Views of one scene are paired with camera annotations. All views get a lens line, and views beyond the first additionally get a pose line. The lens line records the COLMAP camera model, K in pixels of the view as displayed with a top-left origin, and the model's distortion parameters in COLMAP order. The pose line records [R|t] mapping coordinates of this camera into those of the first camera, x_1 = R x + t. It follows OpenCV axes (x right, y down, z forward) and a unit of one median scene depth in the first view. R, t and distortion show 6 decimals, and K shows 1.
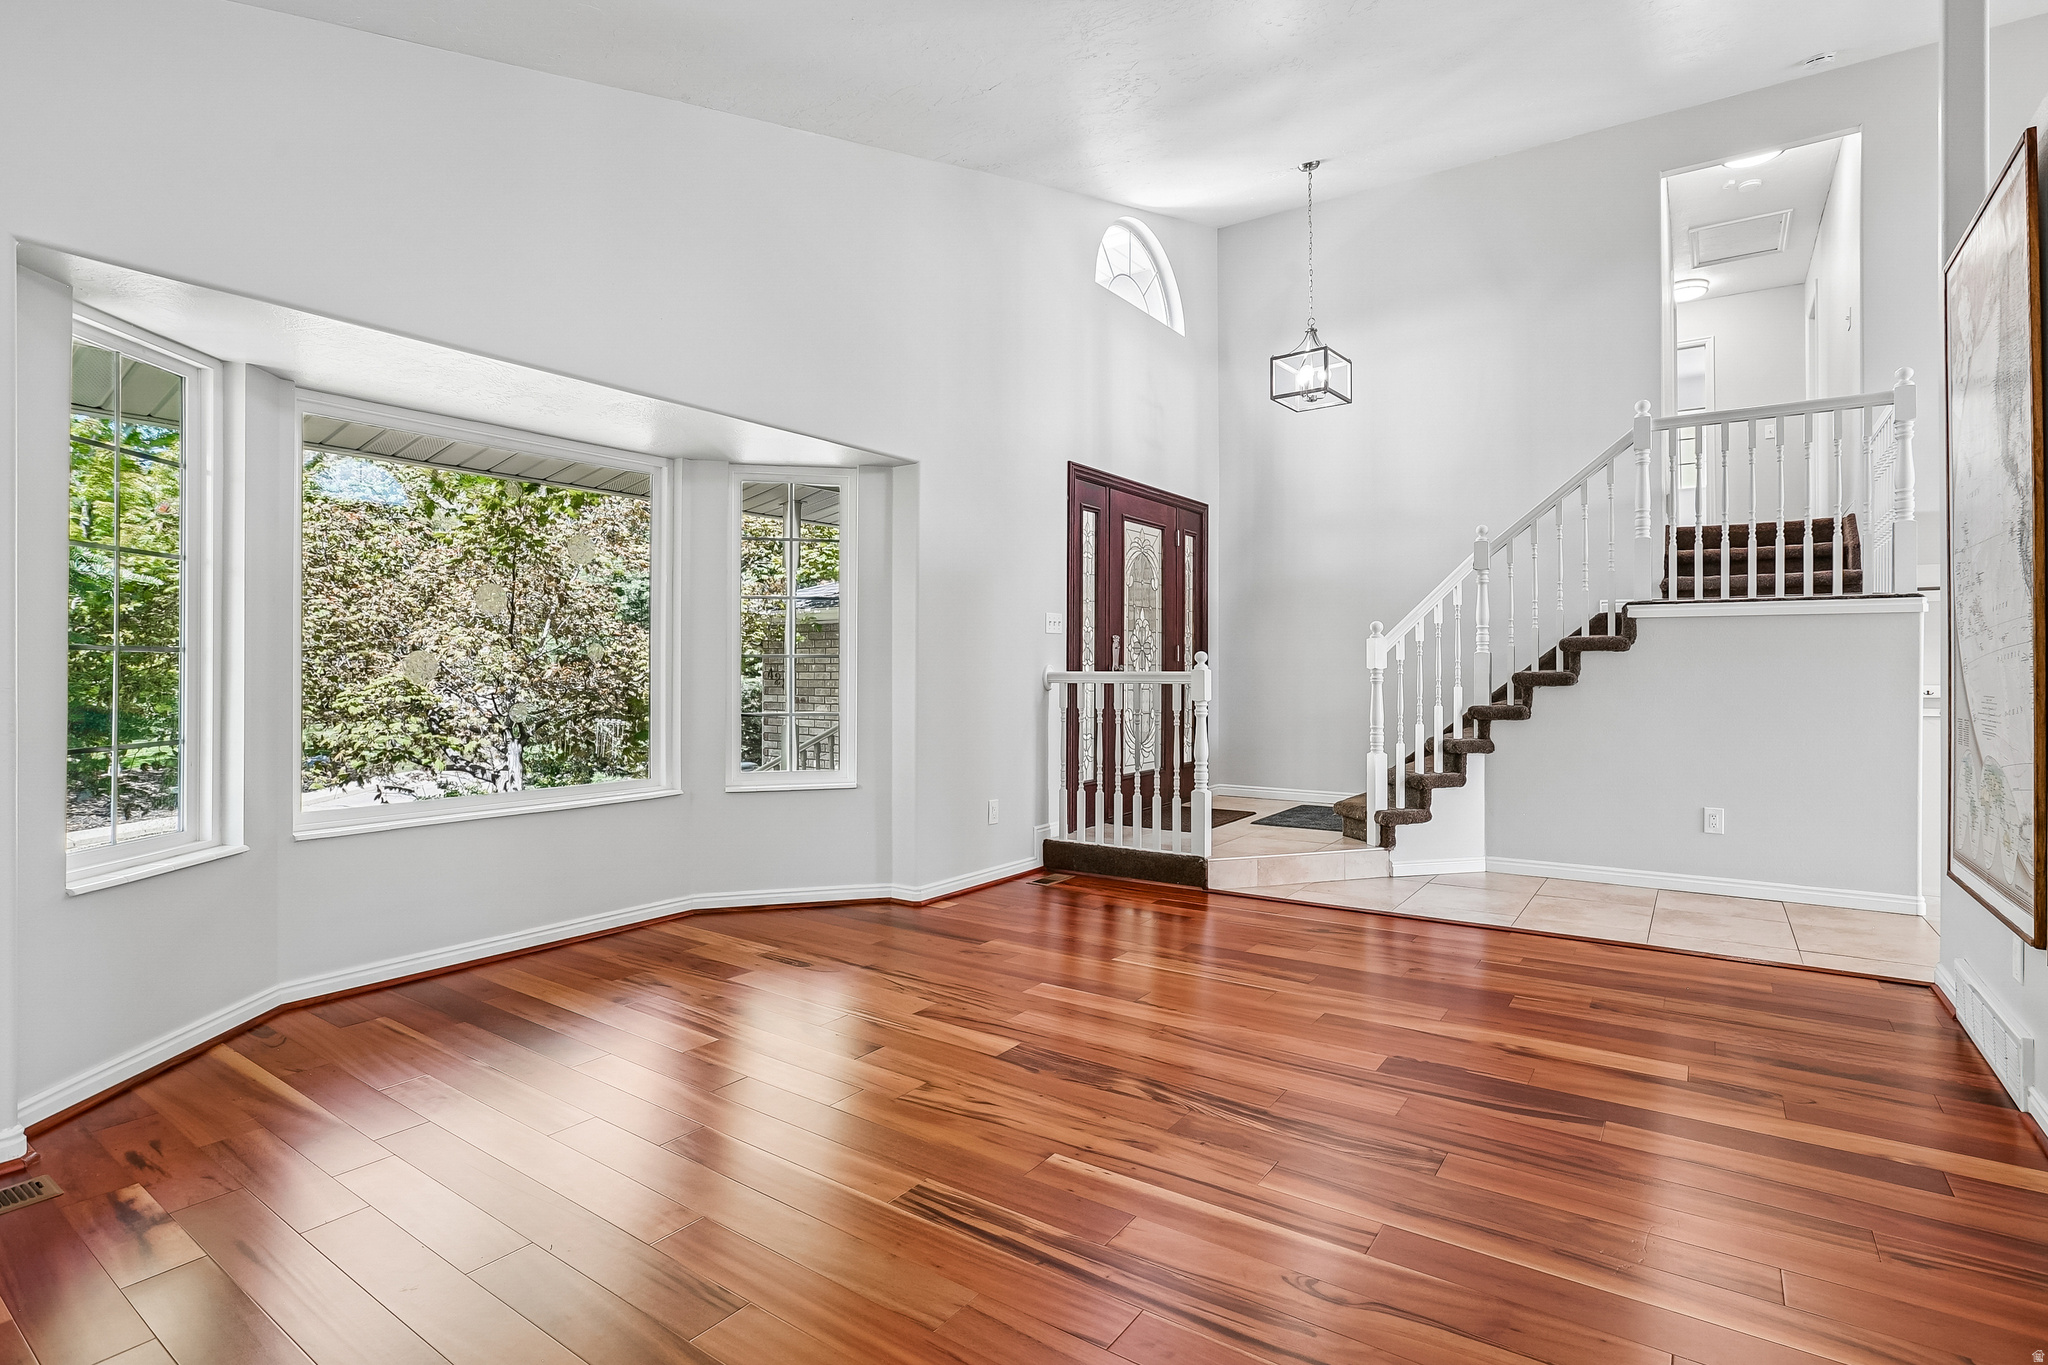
lens RADIAL K [[1000.2, 0, 1021.9], [0, 1000.2, 676.5], [0, 0, 1]] dist [-0.001378, -0.000024]
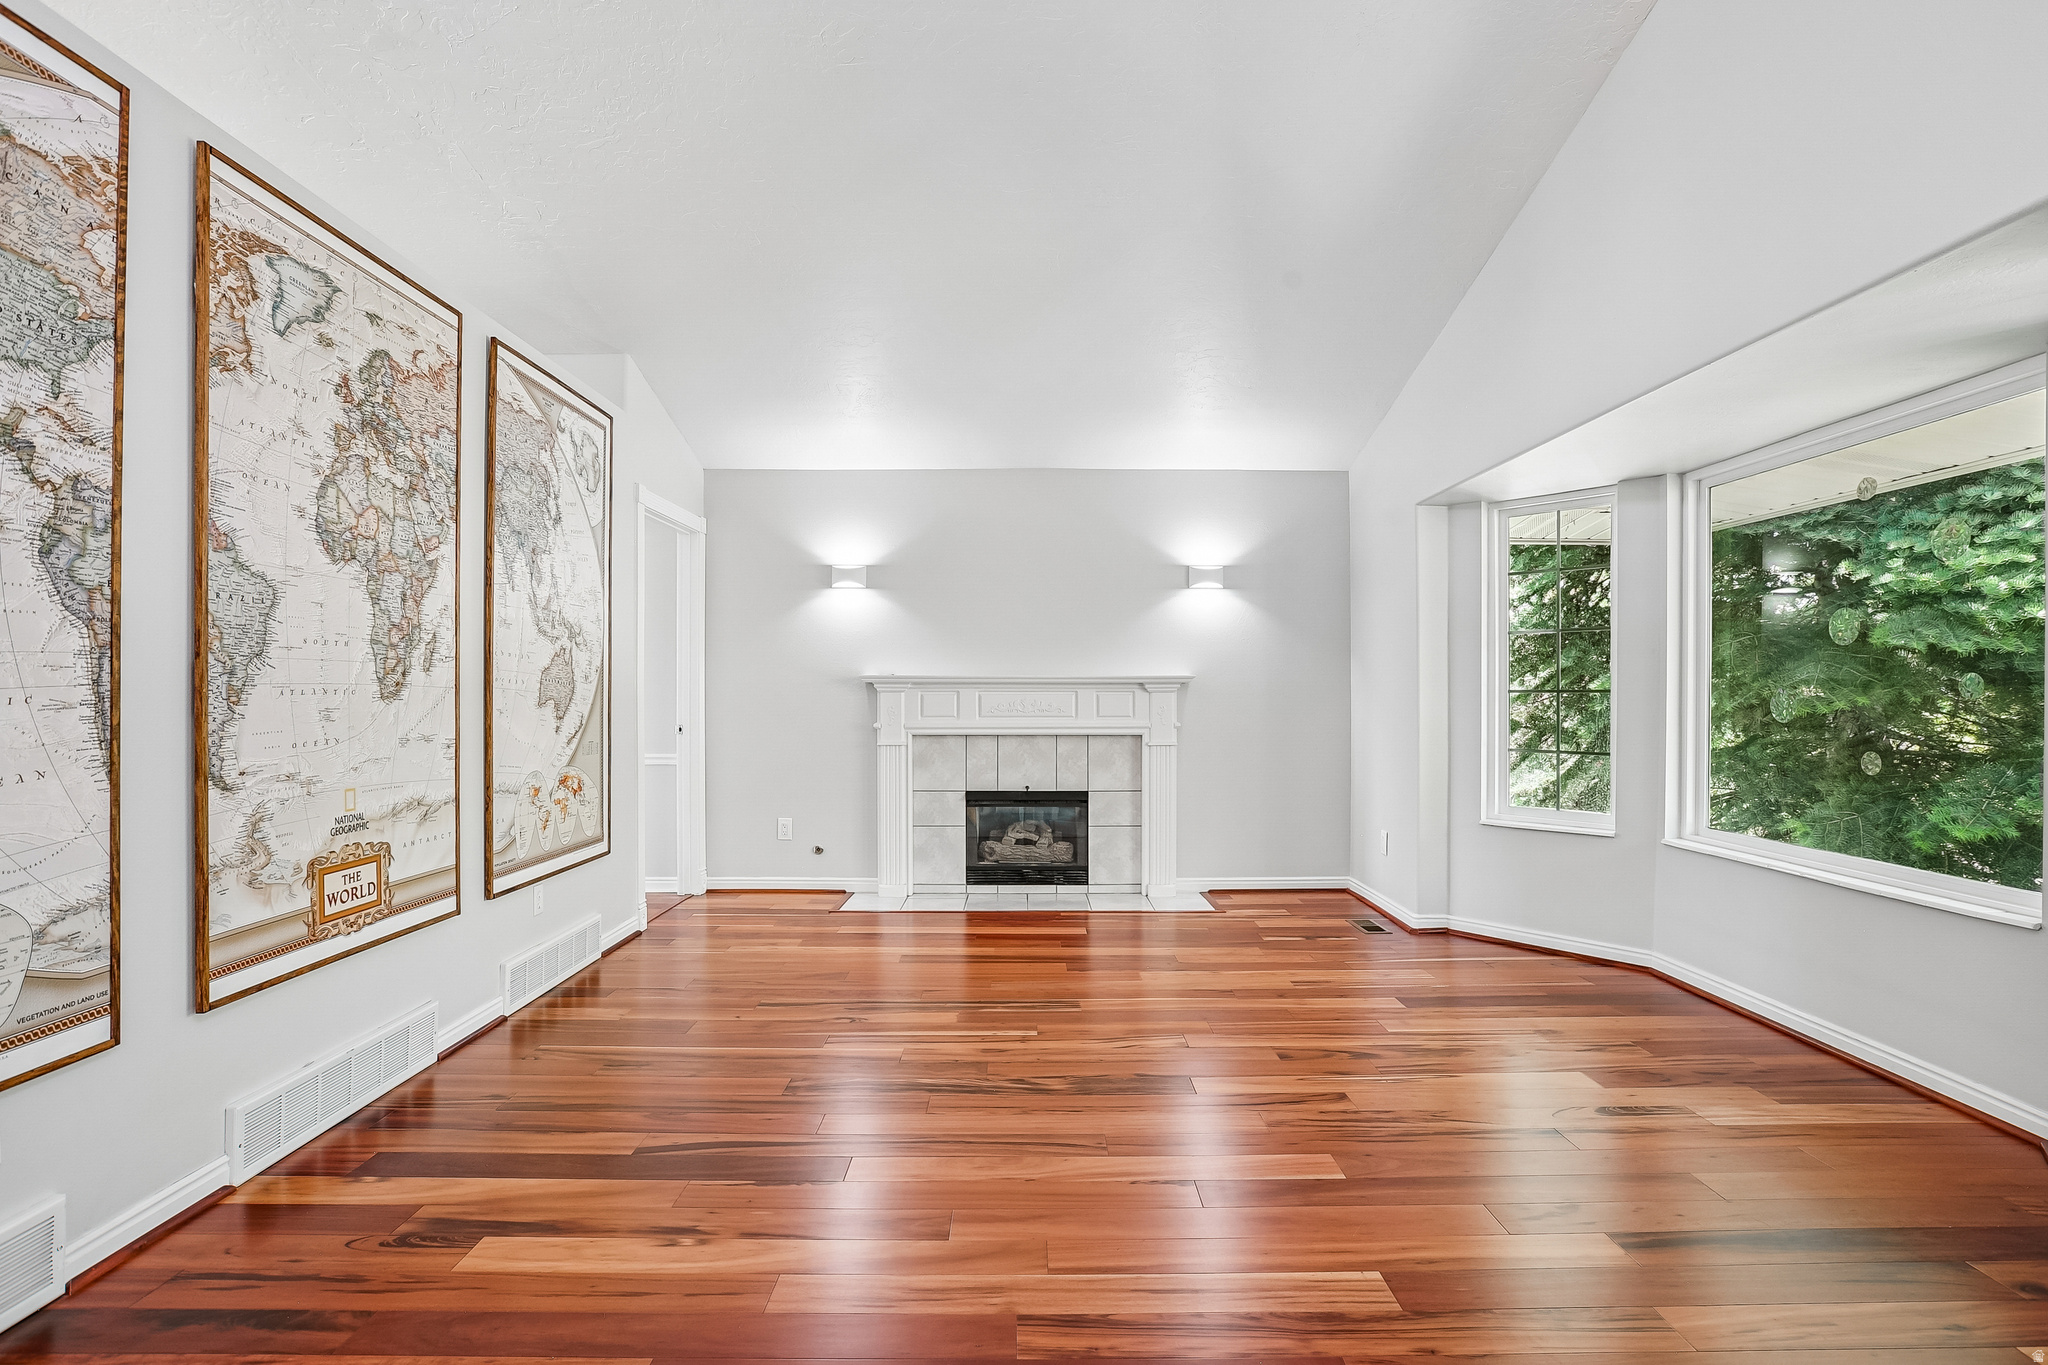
lens RADIAL K [[1000.2, 0, 1020.1], [0, 1000.2, 686.4], [0, 0, 1]] dist [-0.001378, -0.000024]
pose [[-0.820031, -0.005186, -0.572296, 0.797333], [-0.003450, 0.999986, -0.004118, -0.026296], [0.572309, -0.001402, -0.820037, 1.946200]]
